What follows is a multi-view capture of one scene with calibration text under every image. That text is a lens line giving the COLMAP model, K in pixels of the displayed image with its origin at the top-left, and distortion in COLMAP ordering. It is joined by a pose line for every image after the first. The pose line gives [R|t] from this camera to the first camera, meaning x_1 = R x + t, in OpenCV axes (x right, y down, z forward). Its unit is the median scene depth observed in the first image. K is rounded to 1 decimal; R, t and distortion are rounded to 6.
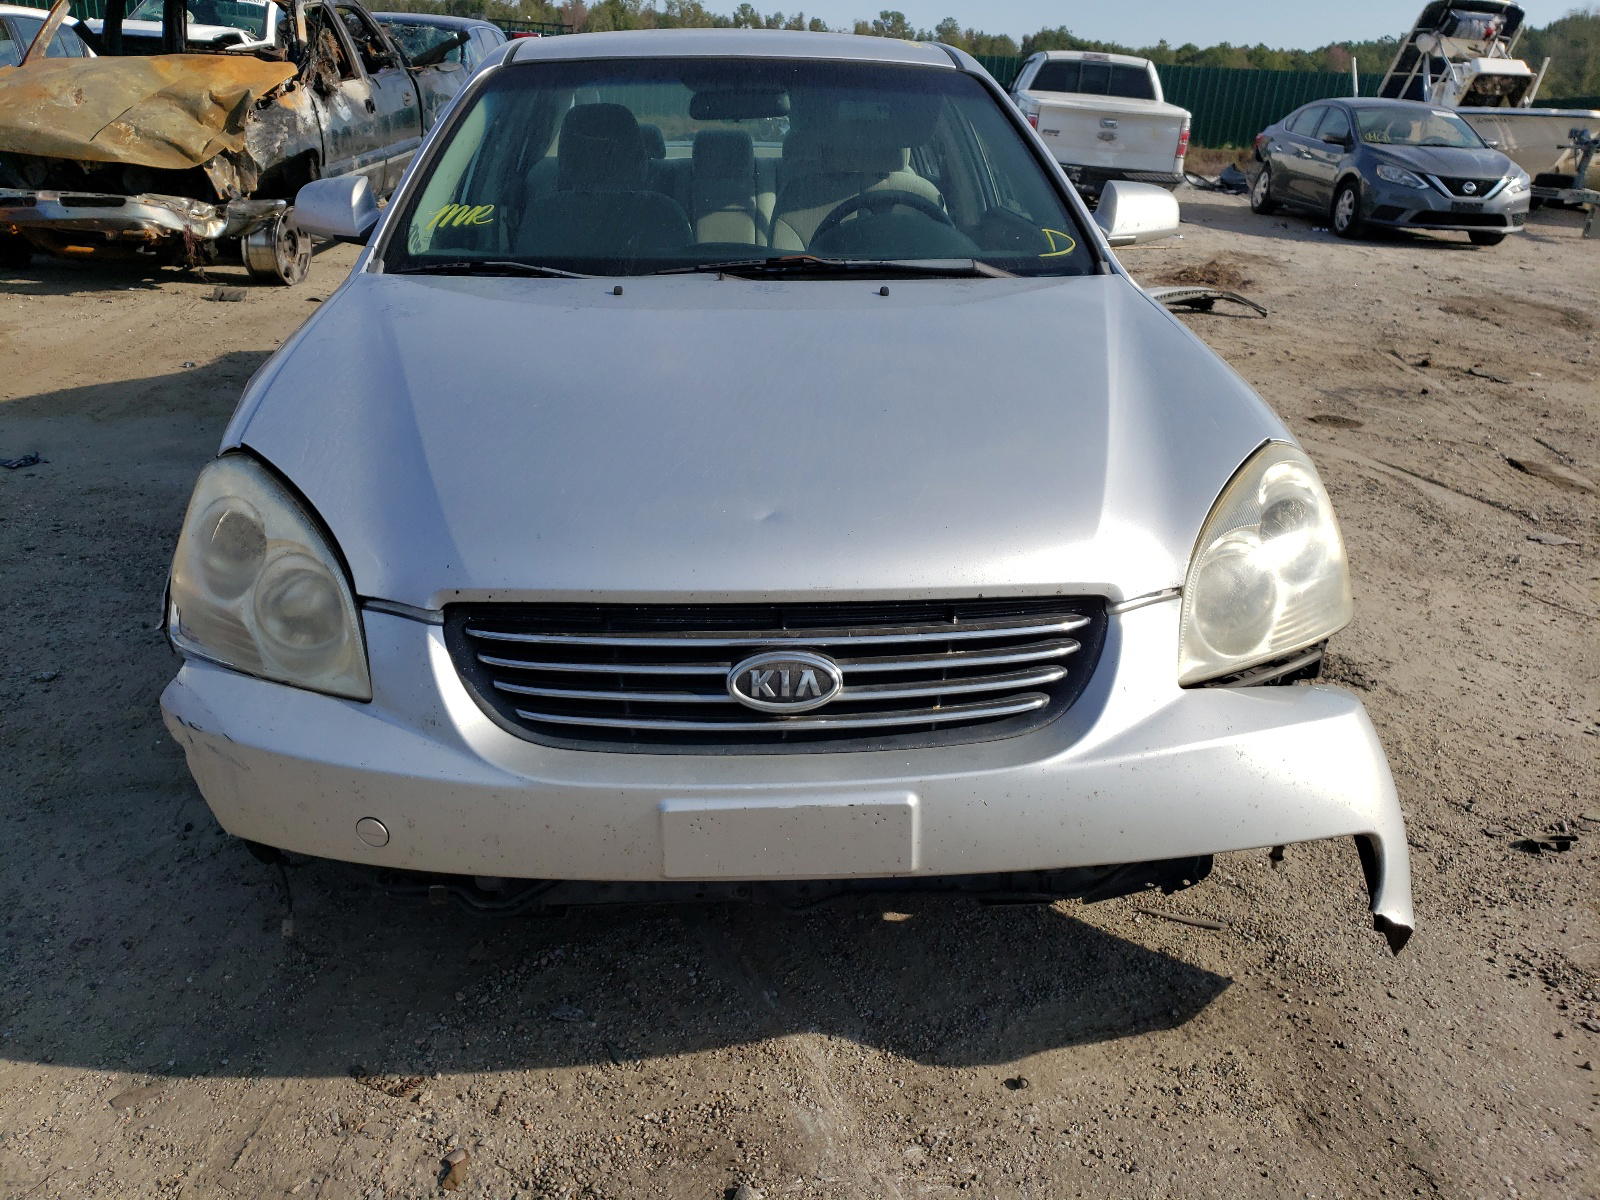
lens RADIAL K [[1224.3, 0, 756.3], [0, 1224.3, 598.8], [0, 0, 1]] dist [0.032475, -0.008733]
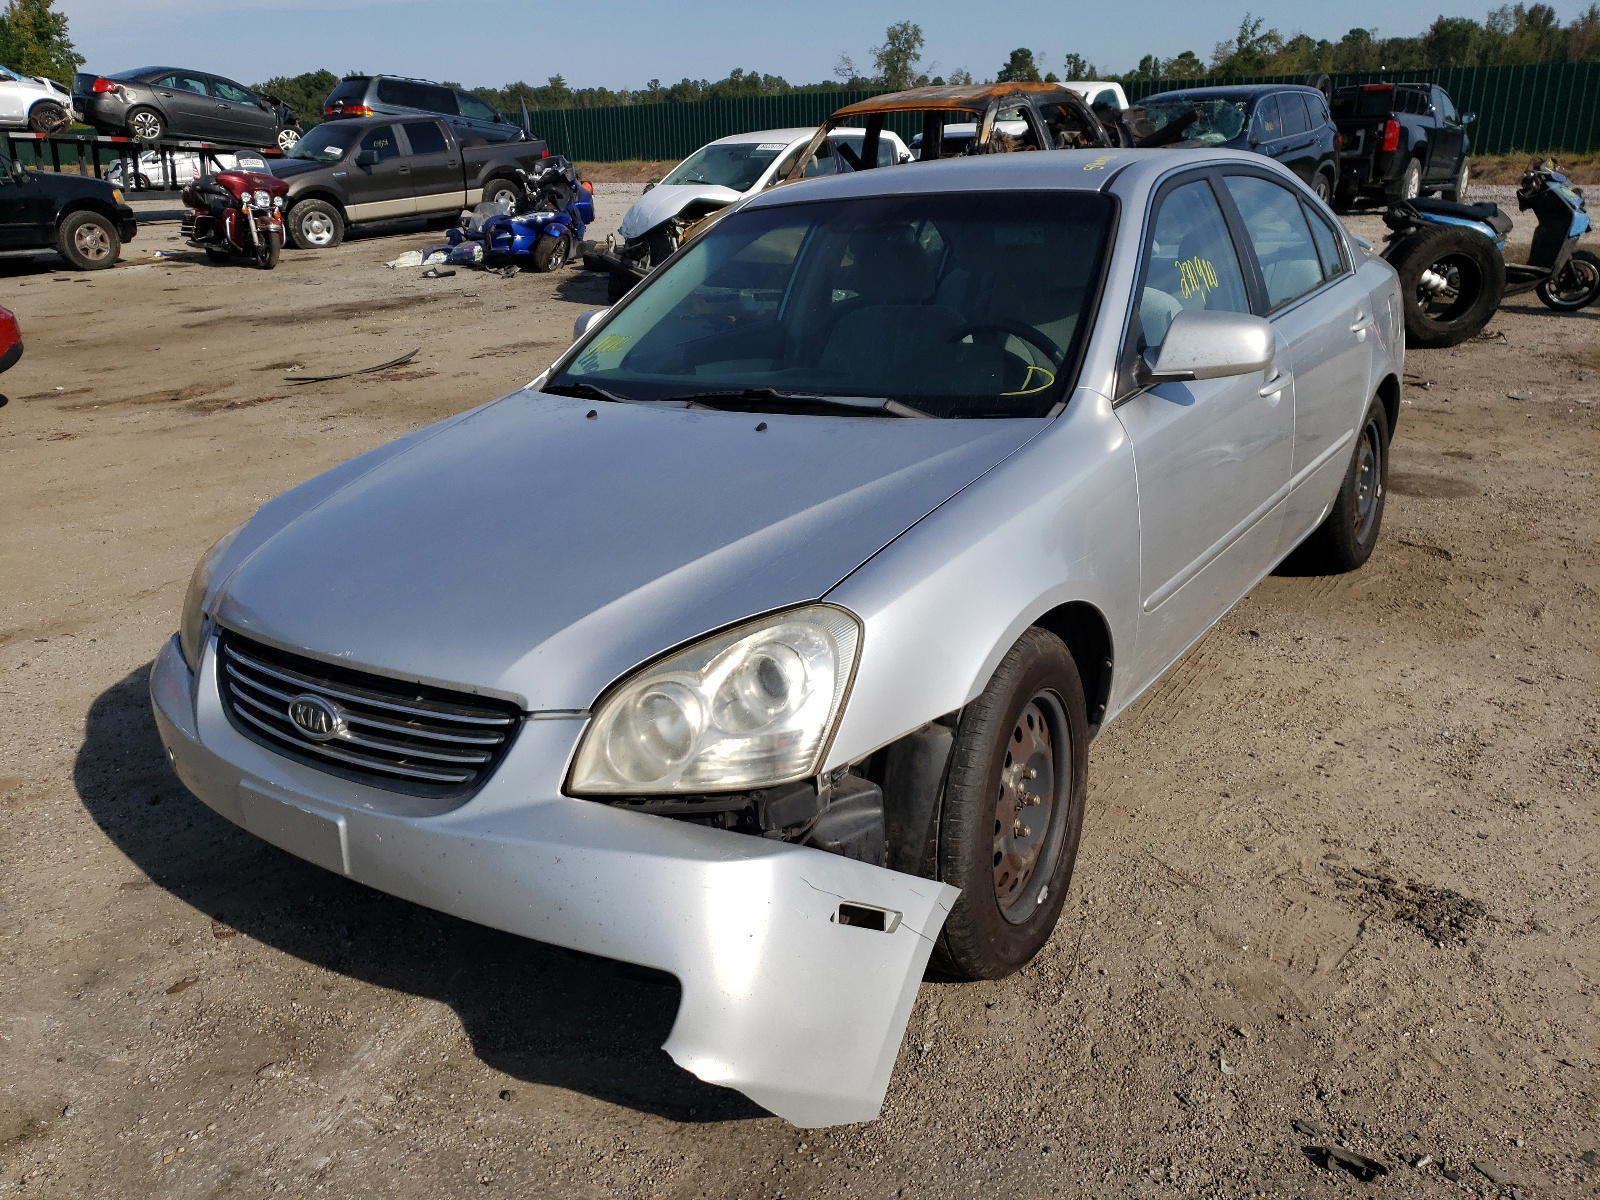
lens RADIAL K [[1220.5, 0, 800.0], [0, 1220.5, 600.0], [0, 0, 1]] dist [0.021729, 0.000453]
pose [[0.773921, 0.141930, -0.617172, 1.052209], [-0.163708, 0.986274, 0.021525, -0.150106], [0.611756, 0.084378, 0.786534, 0.182093]]
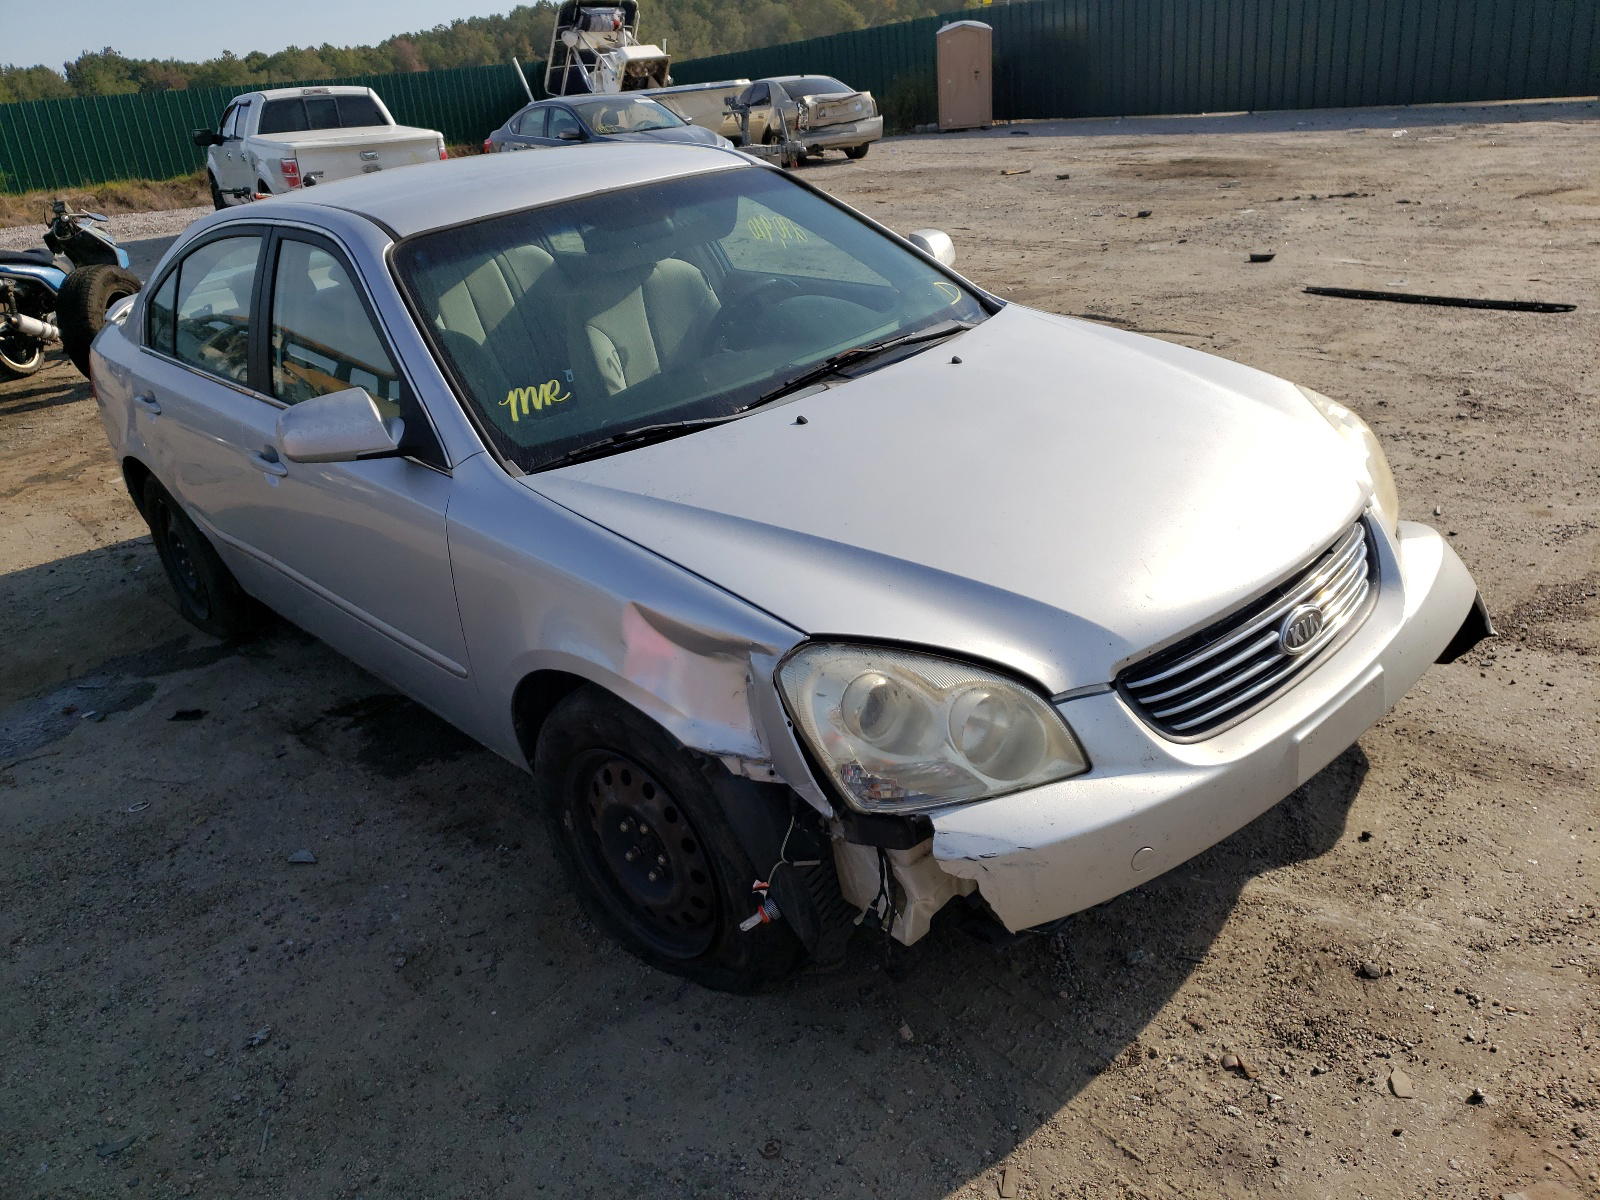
lens RADIAL K [[1220.5, 0, 800.0], [0, 1220.5, 600.0], [0, 0, 1]] dist [0.021729, 0.000453]
pose [[0.773409, -0.360003, 0.521763, -0.937447], [0.360632, 0.926791, 0.104897, -0.261016], [-0.521328, 0.107036, 0.846617, 0.064454]]
